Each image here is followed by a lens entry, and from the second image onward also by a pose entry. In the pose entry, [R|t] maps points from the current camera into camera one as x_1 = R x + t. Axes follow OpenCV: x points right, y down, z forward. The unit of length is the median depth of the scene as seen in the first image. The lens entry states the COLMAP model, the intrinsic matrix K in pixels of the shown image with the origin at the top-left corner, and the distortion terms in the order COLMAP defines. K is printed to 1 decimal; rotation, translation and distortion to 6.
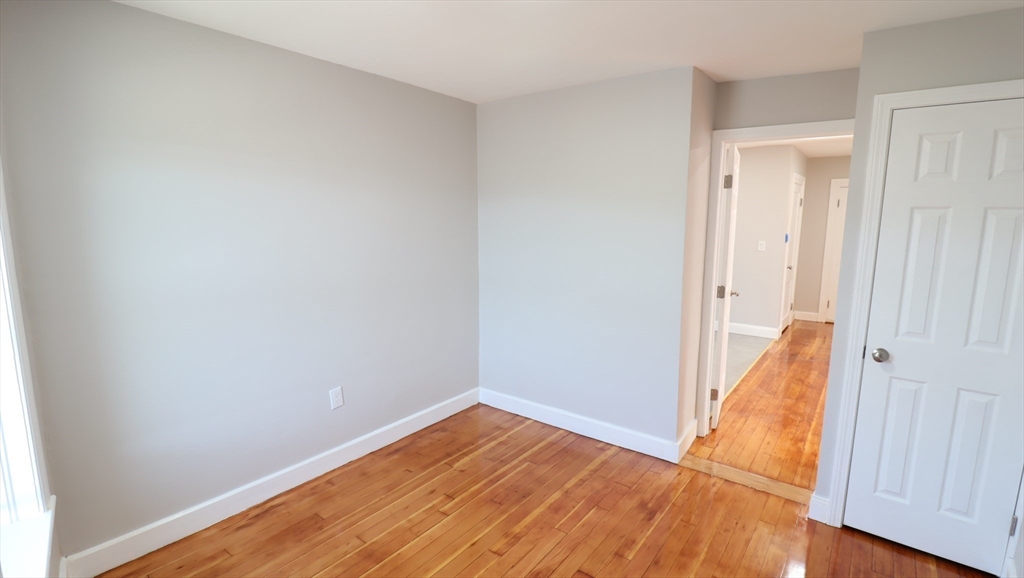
lens RADIAL K [[480.0, 0, 524.4], [0, 480.0, 292.7], [0, 0, 1]] dist [0.002017, -0.014910]
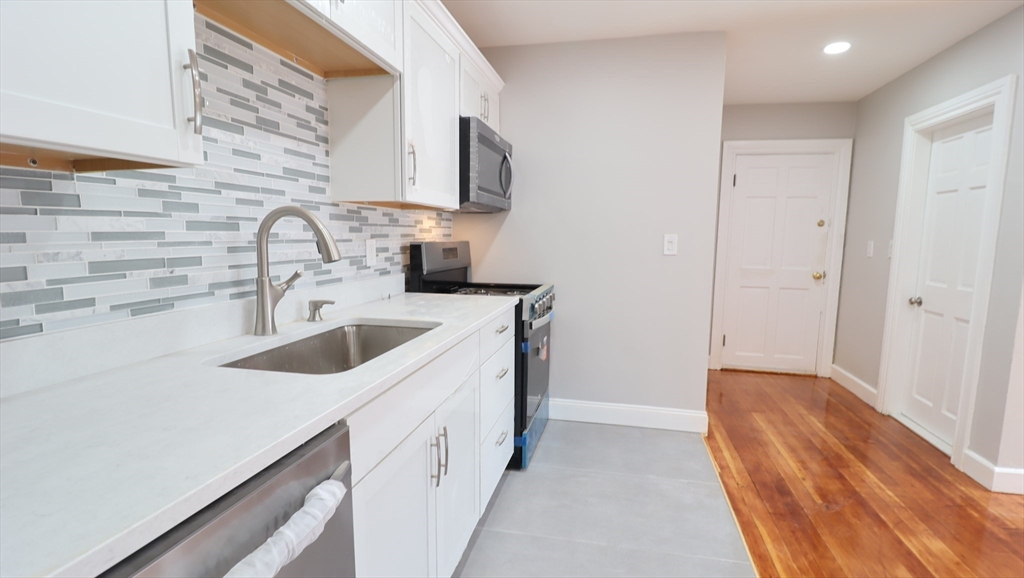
lens RADIAL K [[480.0, 0, 524.4], [0, 480.0, 292.7], [0, 0, 1]] dist [0.002017, -0.014910]
pose [[0.909430, -0.038499, 0.414071, 0.340552], [0.052887, 0.998328, -0.023335, -0.097592], [-0.412480, 0.043121, 0.909946, 1.336576]]
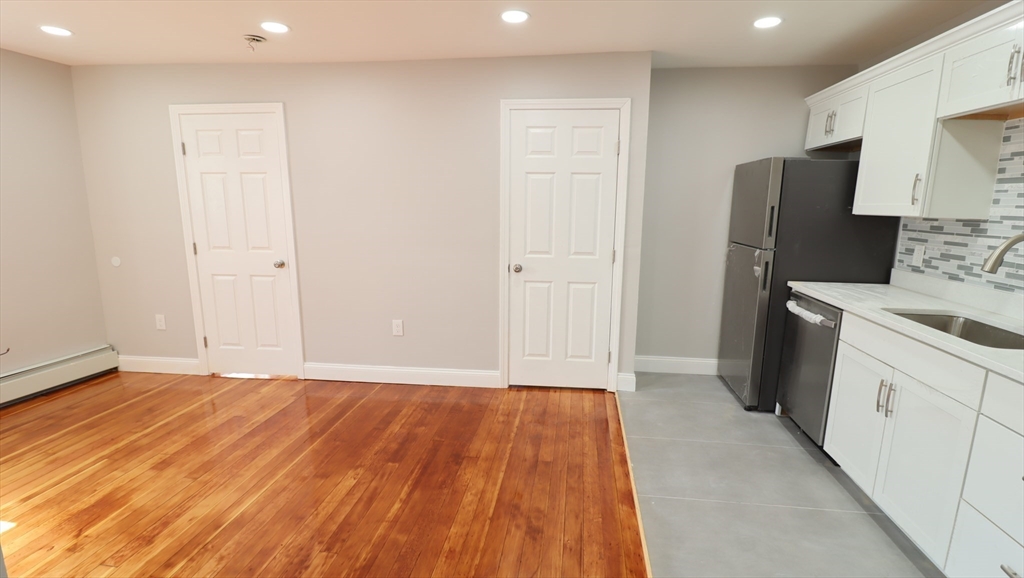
lens RADIAL K [[480.0, 0, 524.4], [0, 480.0, 292.7], [0, 0, 1]] dist [0.002017, -0.014910]
pose [[-0.869412, 0.080761, -0.487442, 1.276745], [-0.090279, 0.943976, 0.317425, -0.278482], [0.485769, 0.319980, -0.813413, 2.100085]]
